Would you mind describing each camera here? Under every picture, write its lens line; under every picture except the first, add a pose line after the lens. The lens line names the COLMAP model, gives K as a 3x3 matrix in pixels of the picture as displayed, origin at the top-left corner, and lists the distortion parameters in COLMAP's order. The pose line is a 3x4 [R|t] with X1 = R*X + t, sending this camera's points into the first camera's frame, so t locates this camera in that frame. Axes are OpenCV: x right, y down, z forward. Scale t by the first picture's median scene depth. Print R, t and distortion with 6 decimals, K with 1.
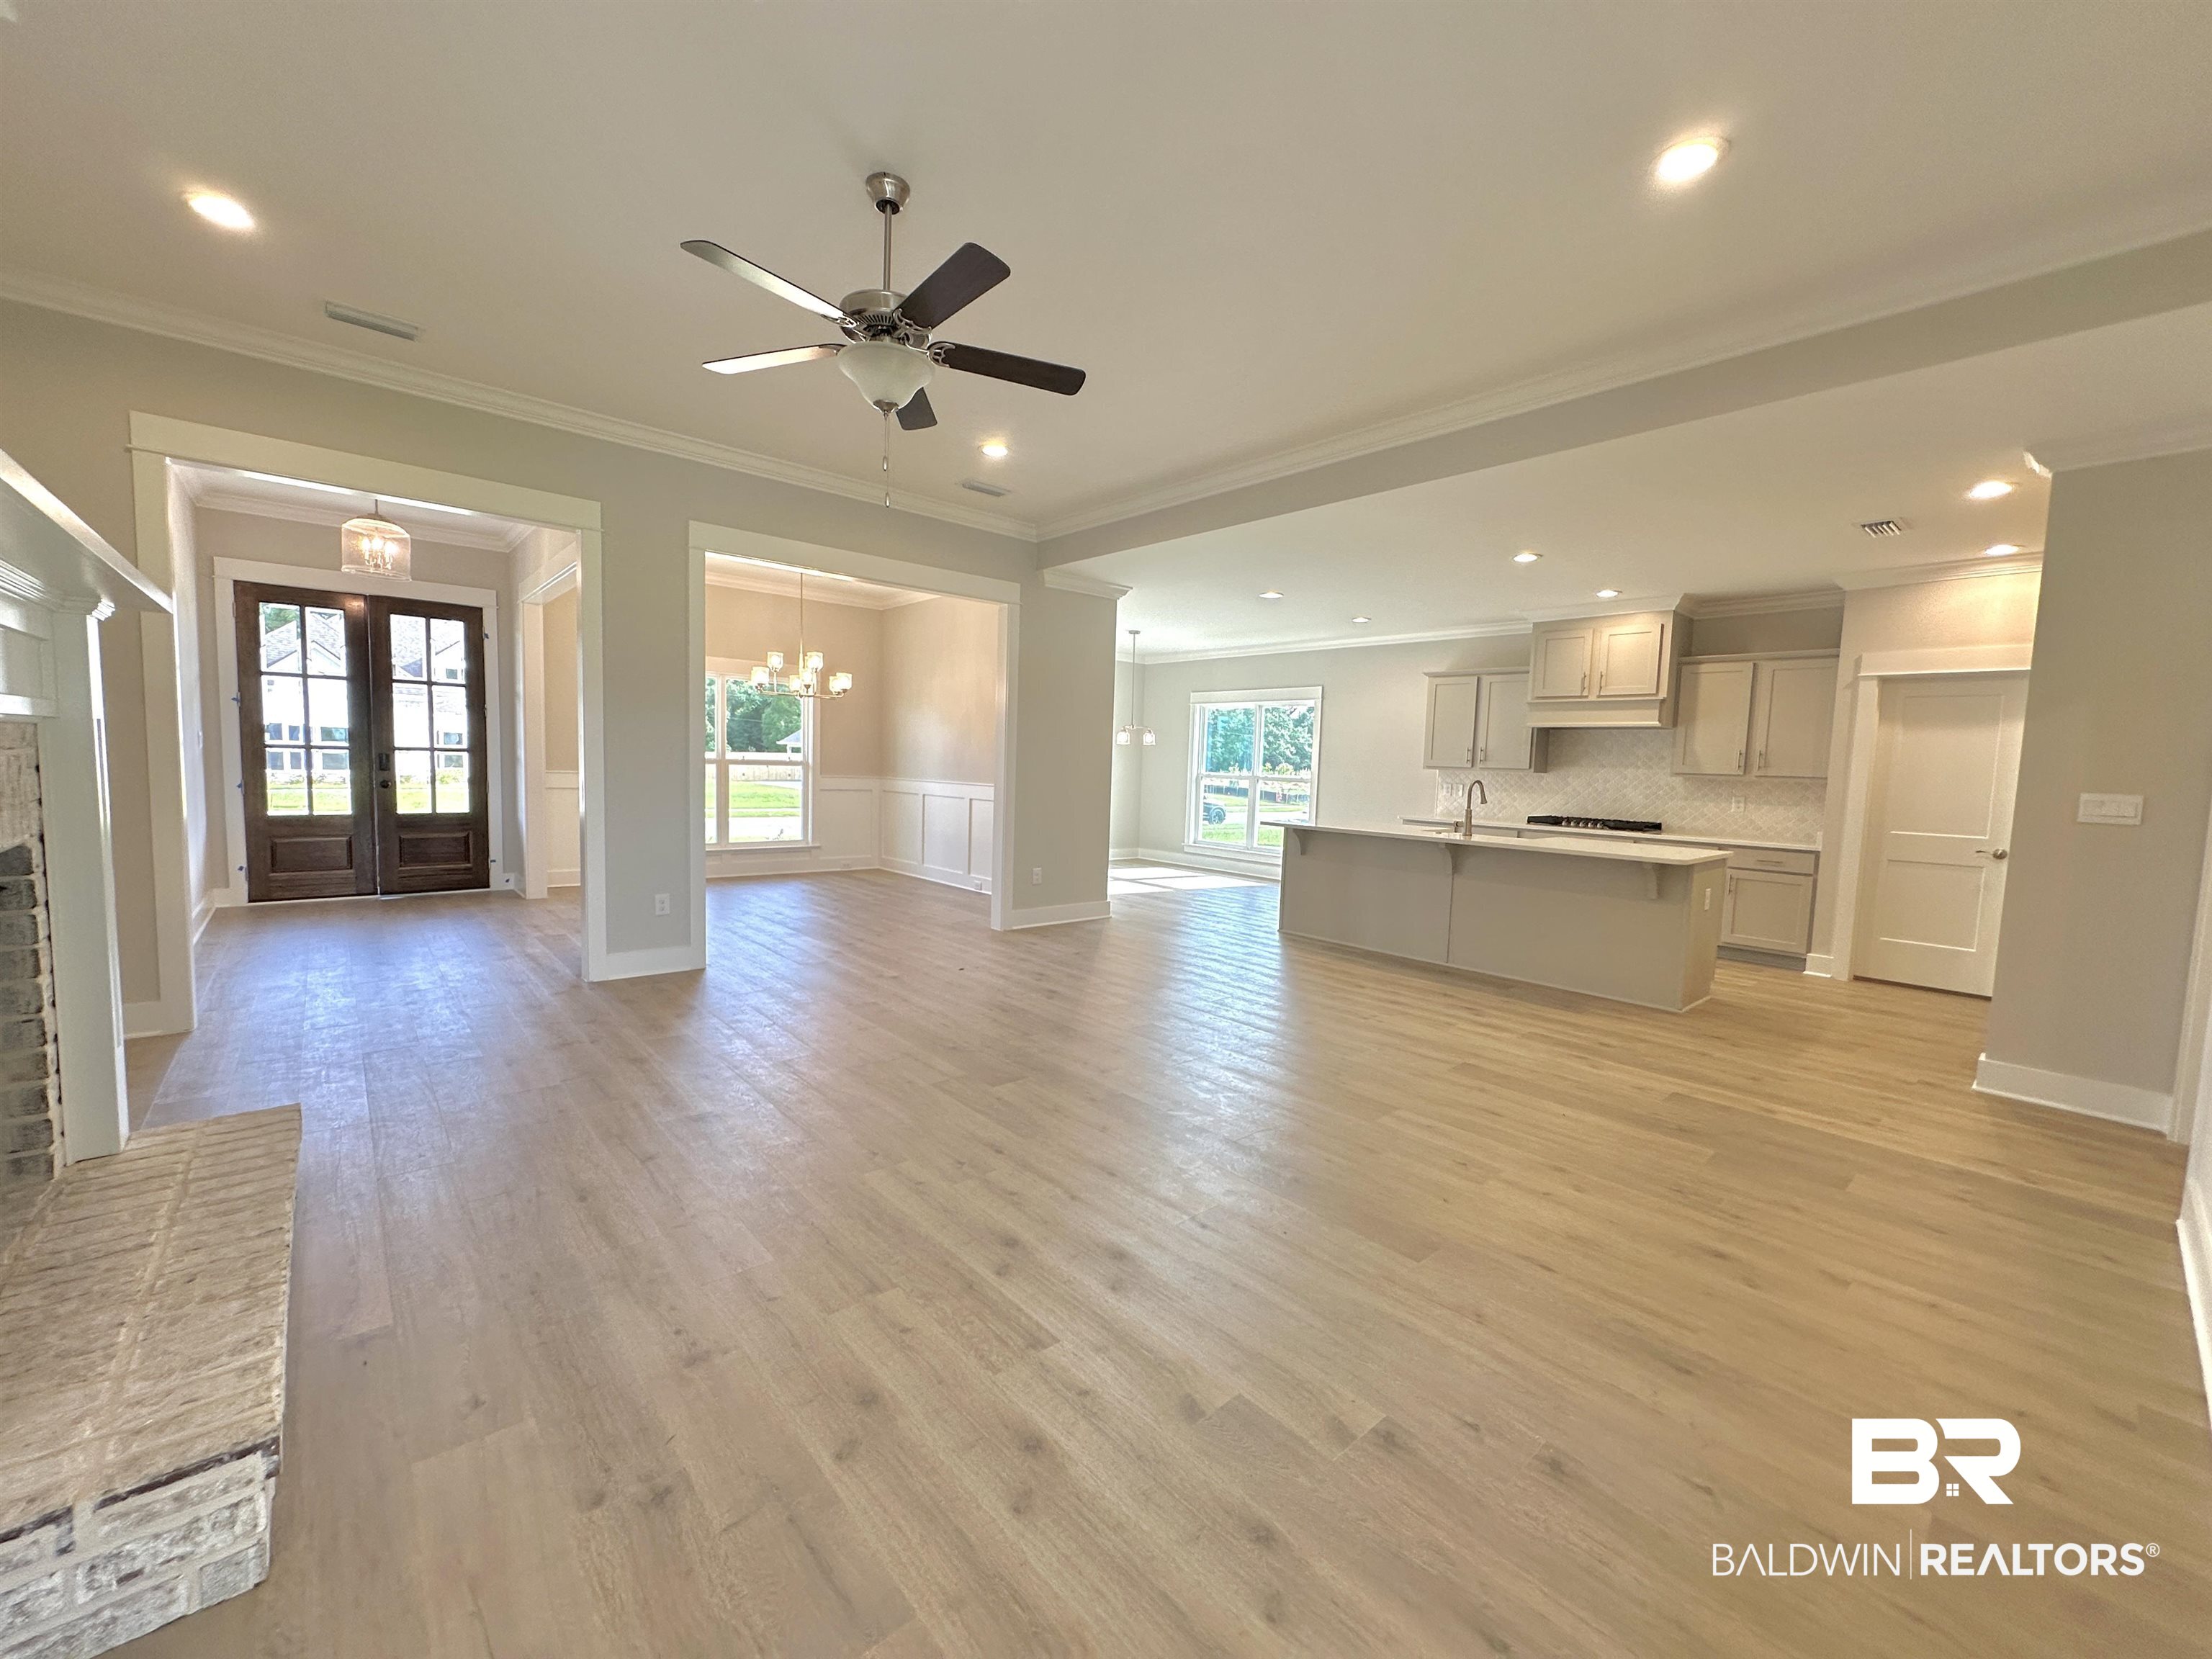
lens RADIAL K [[881.5, 0, 1099.1], [0, 881.5, 826.1], [0, 0, 1]] dist [-0.002731, 0.001039]
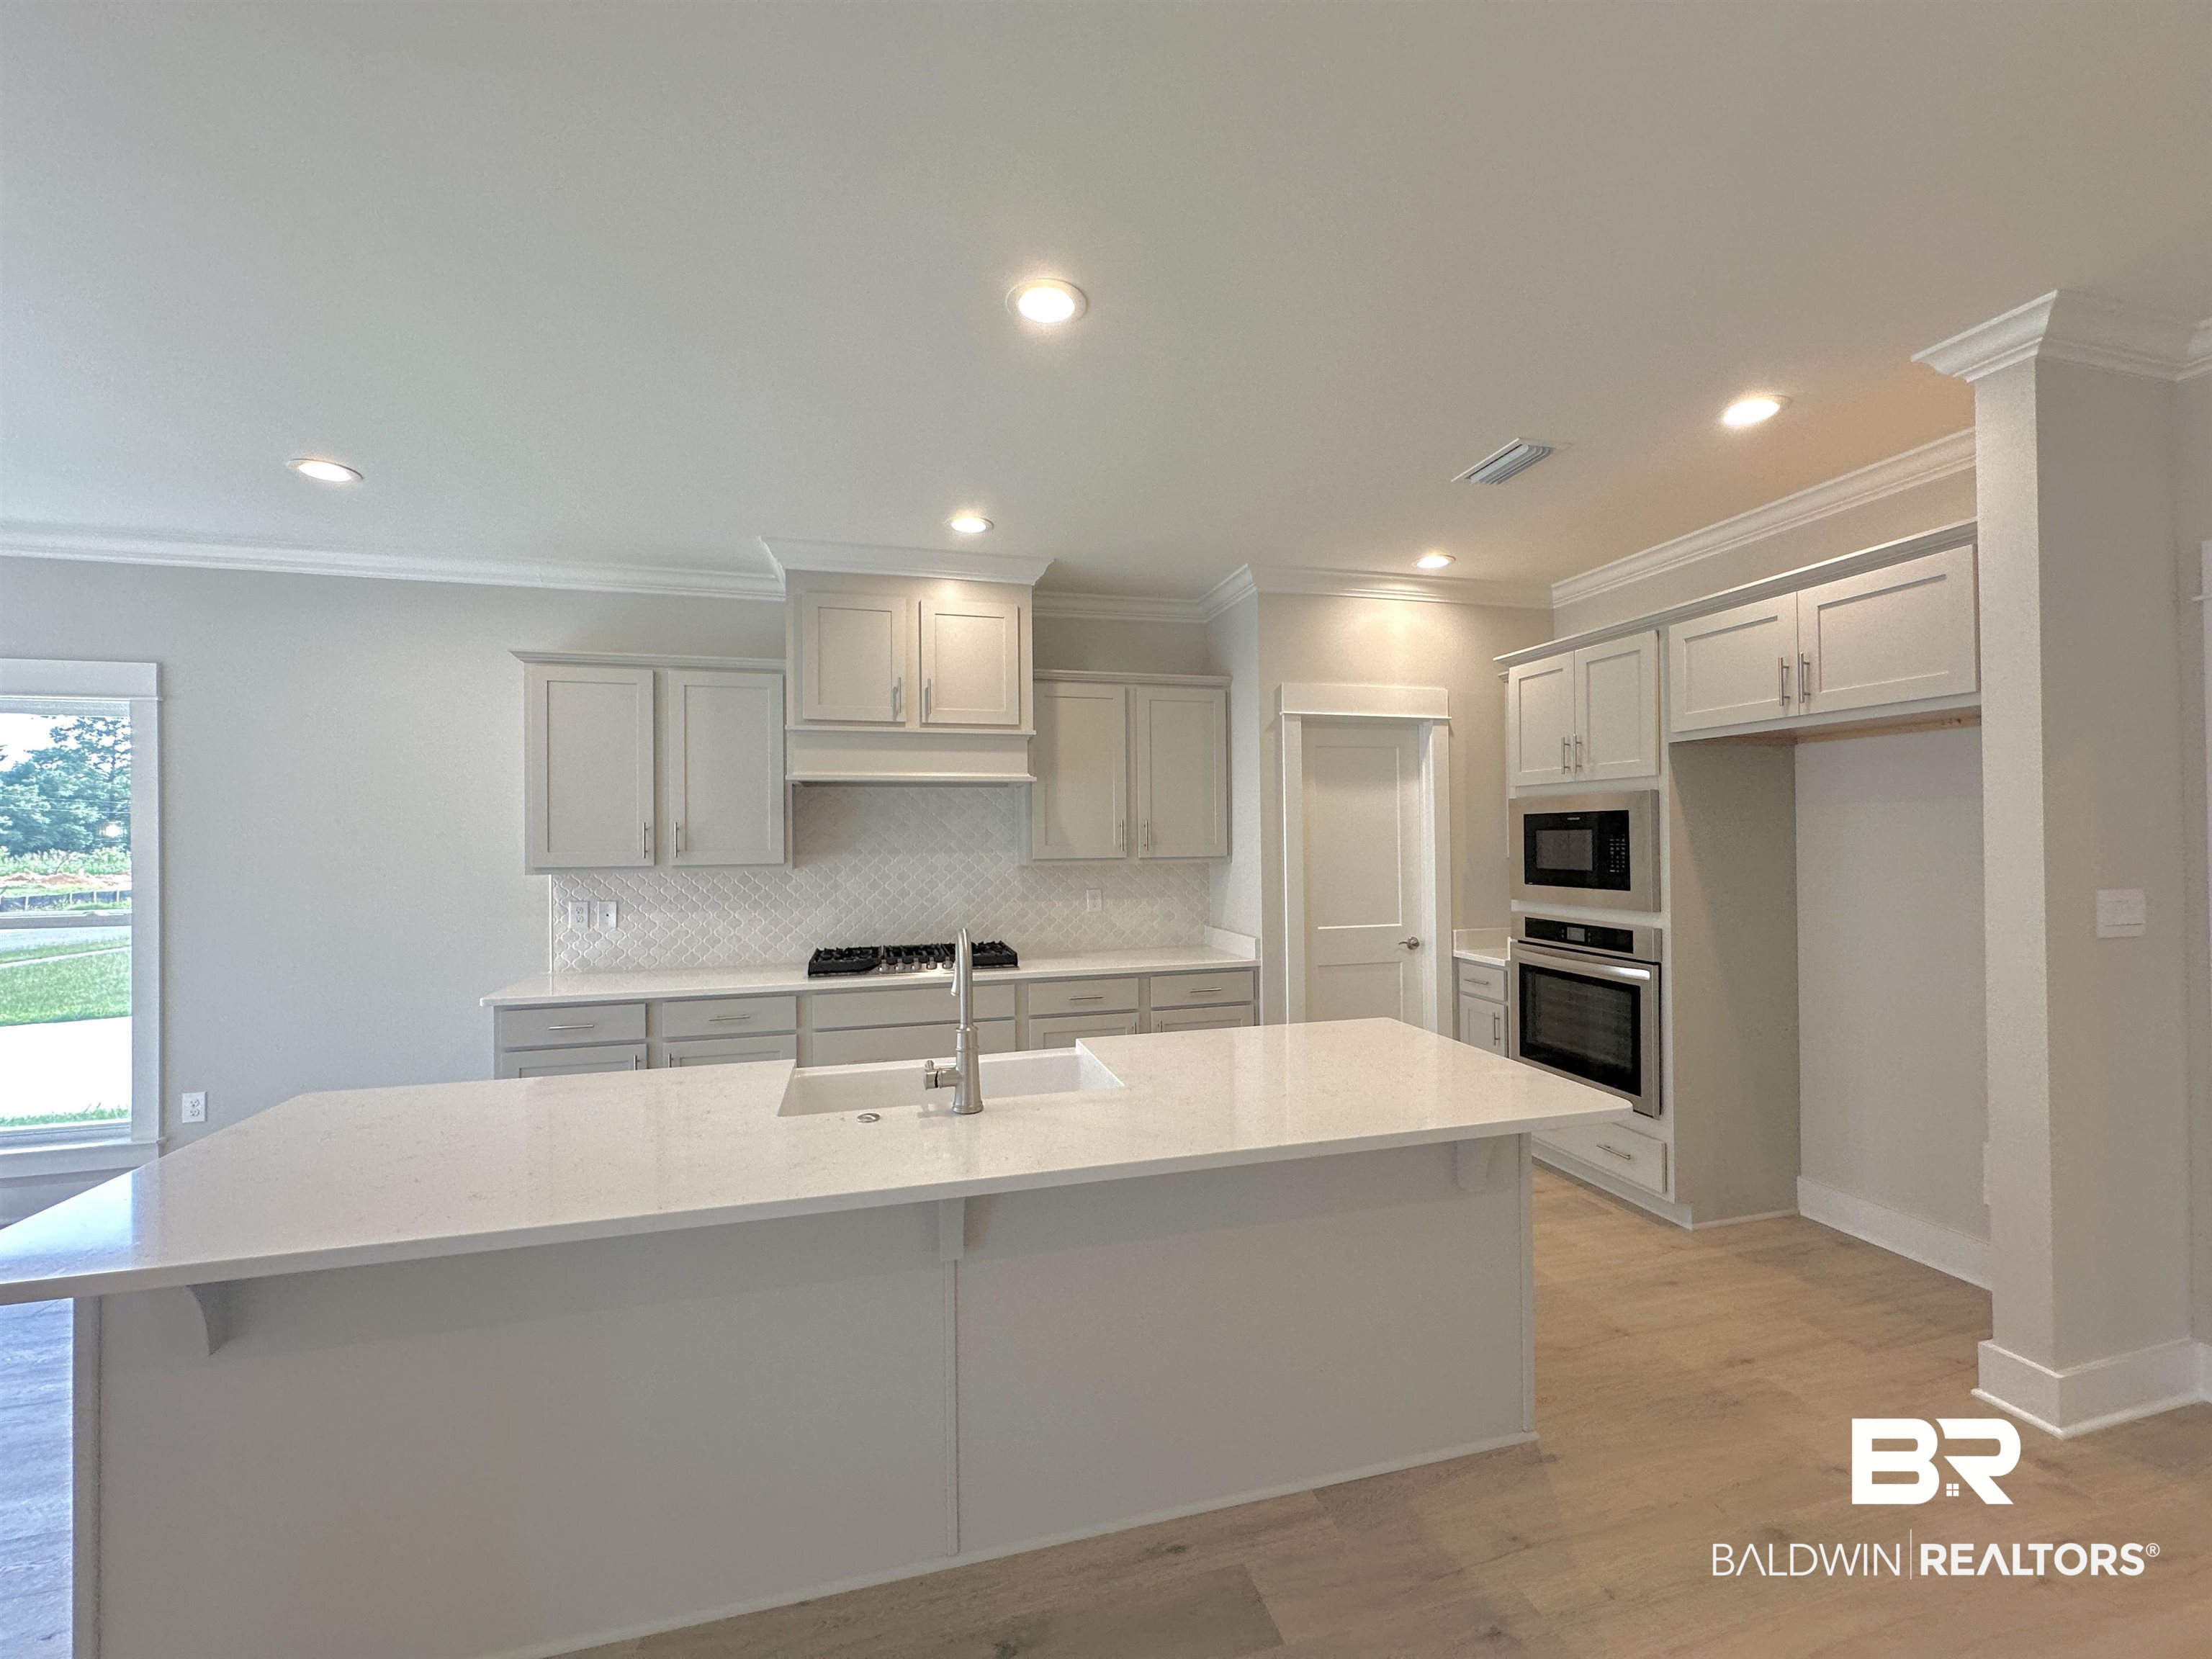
lens RADIAL K [[881.5, 0, 1105.0], [0, 881.5, 833.2], [0, 0, 1]] dist [-0.002731, 0.001039]
pose [[0.443537, -0.034308, 0.895599, 0.138104], [0.091556, 0.995774, -0.007196, -0.070099], [-0.891567, 0.085189, 0.444804, 0.695728]]
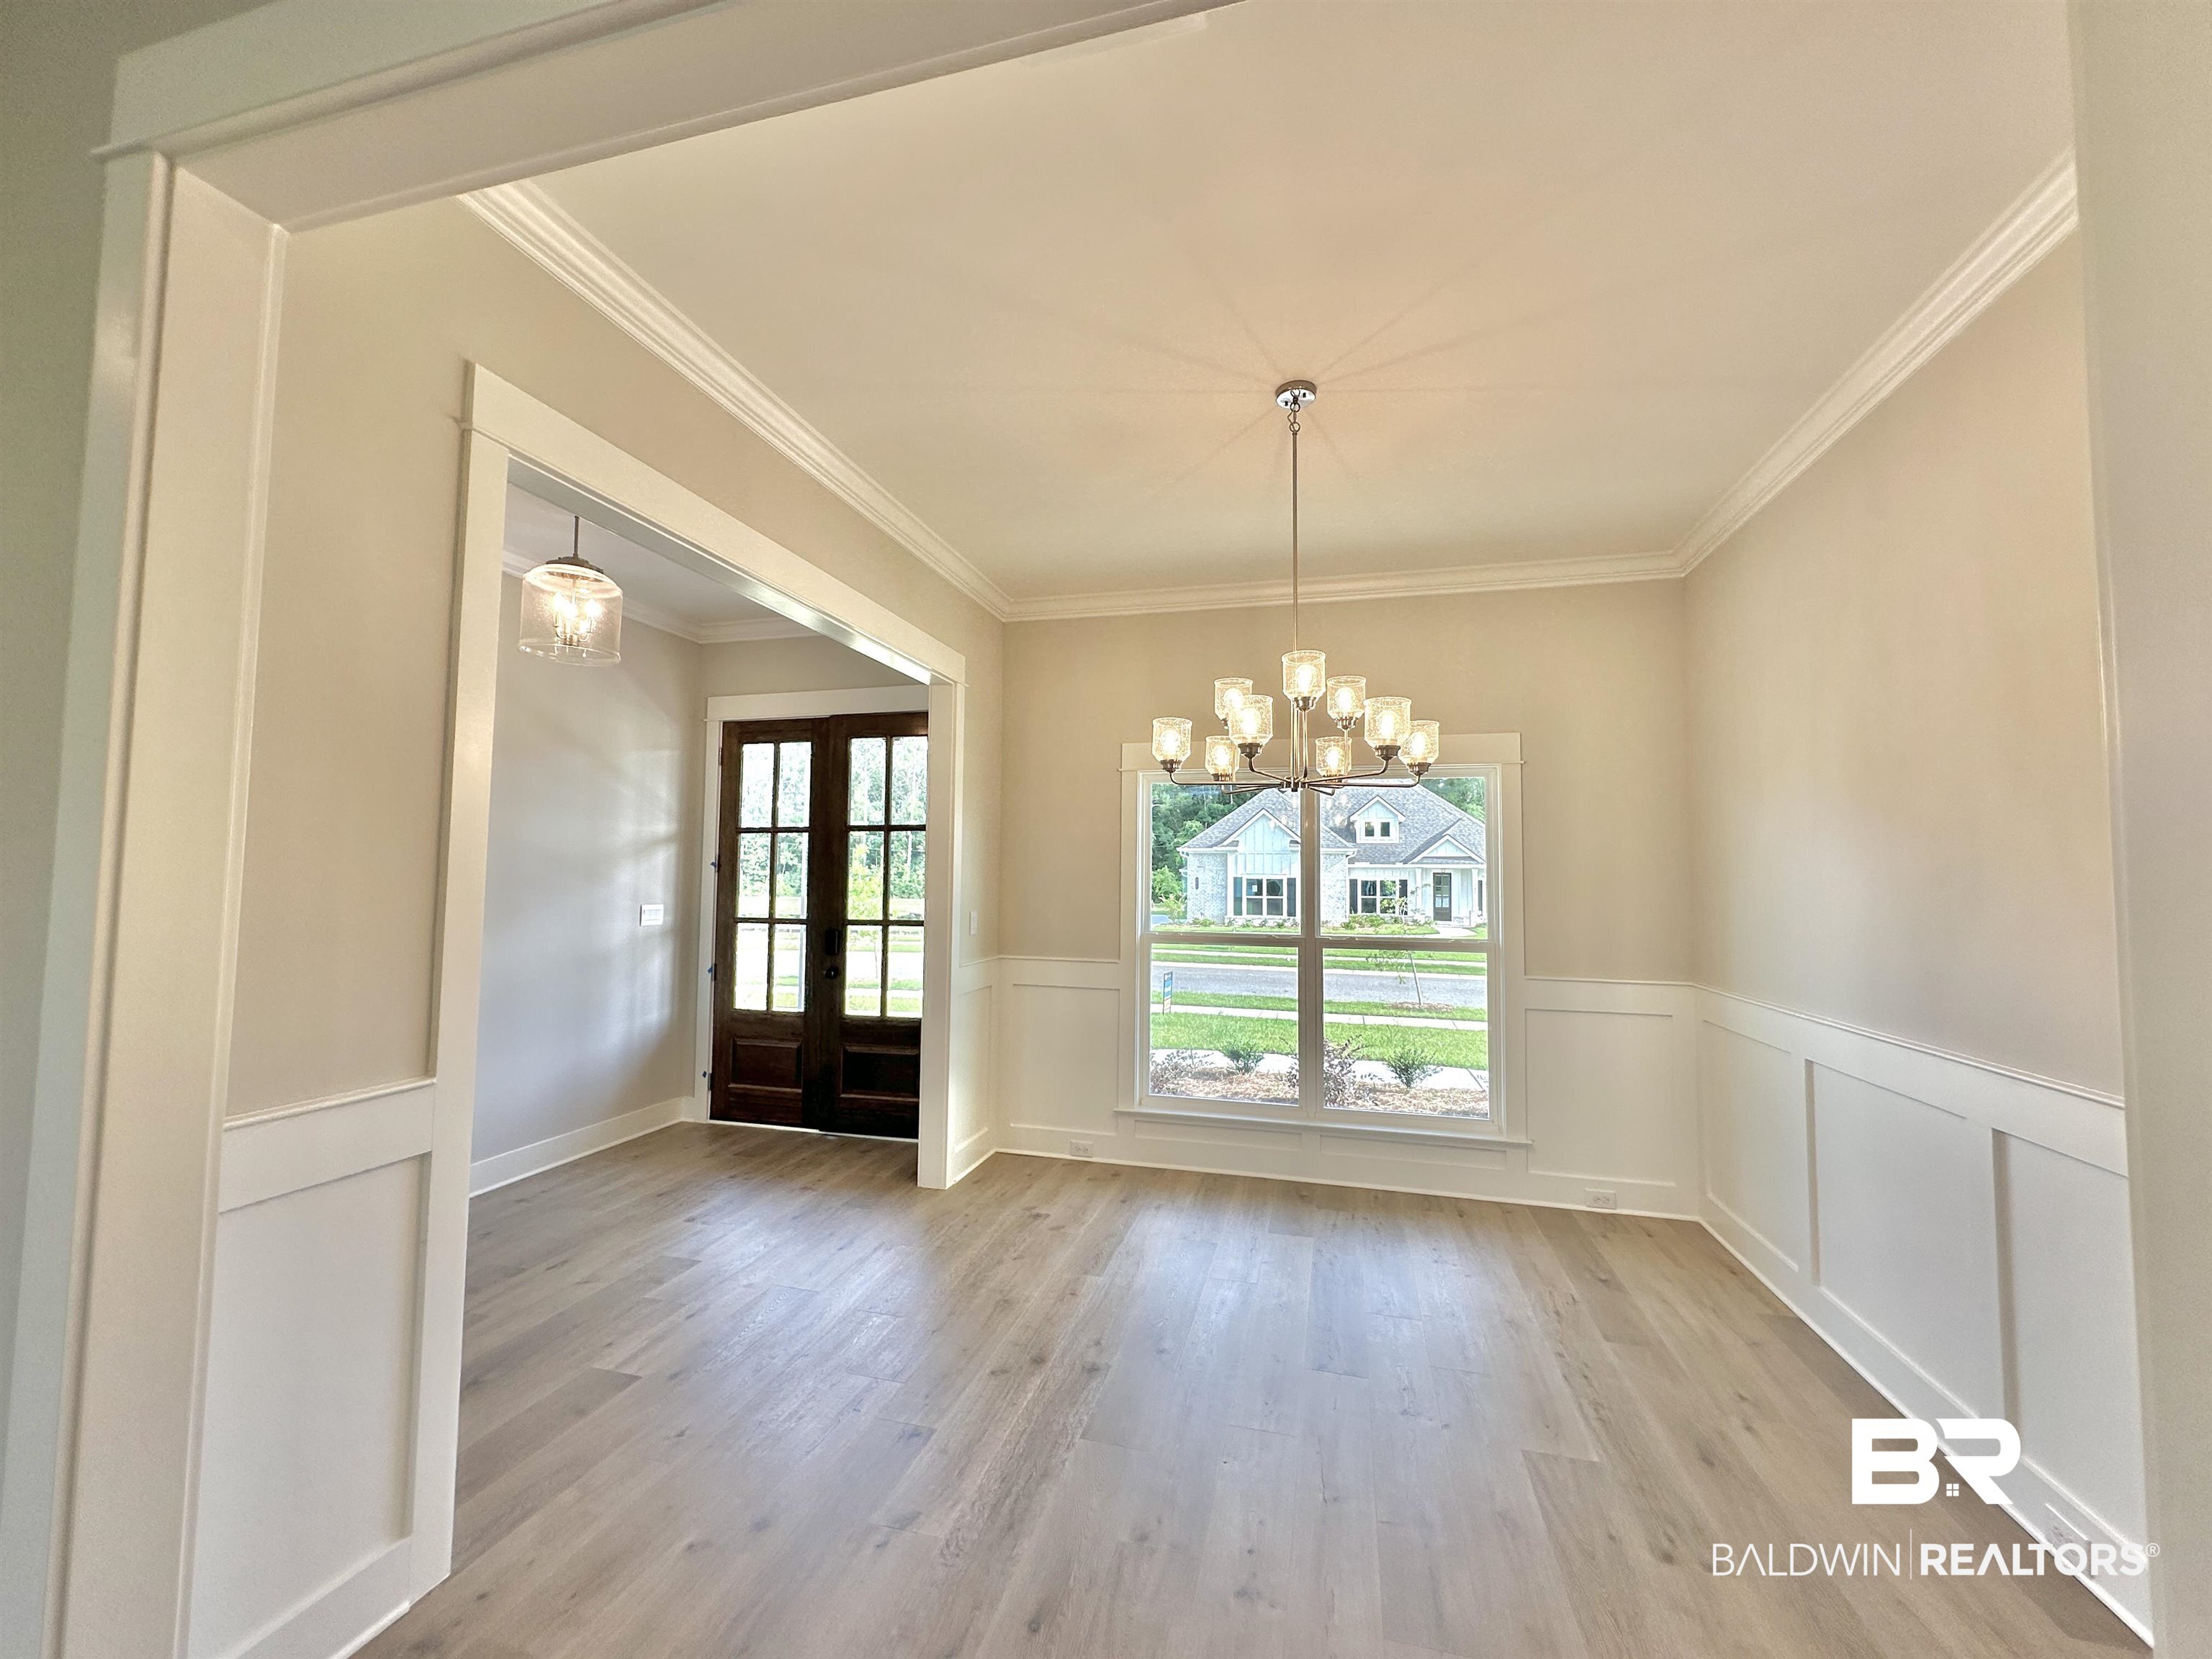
lens RADIAL K [[881.5, 0, 1102.0], [0, 881.5, 826.8], [0, 0, 1]] dist [-0.002731, 0.001039]
pose [[0.554152, -0.075691, -0.828967, -0.093535], [-0.056436, 0.990150, -0.128135, -0.088554], [0.830500, 0.117789, 0.544422, 0.808095]]
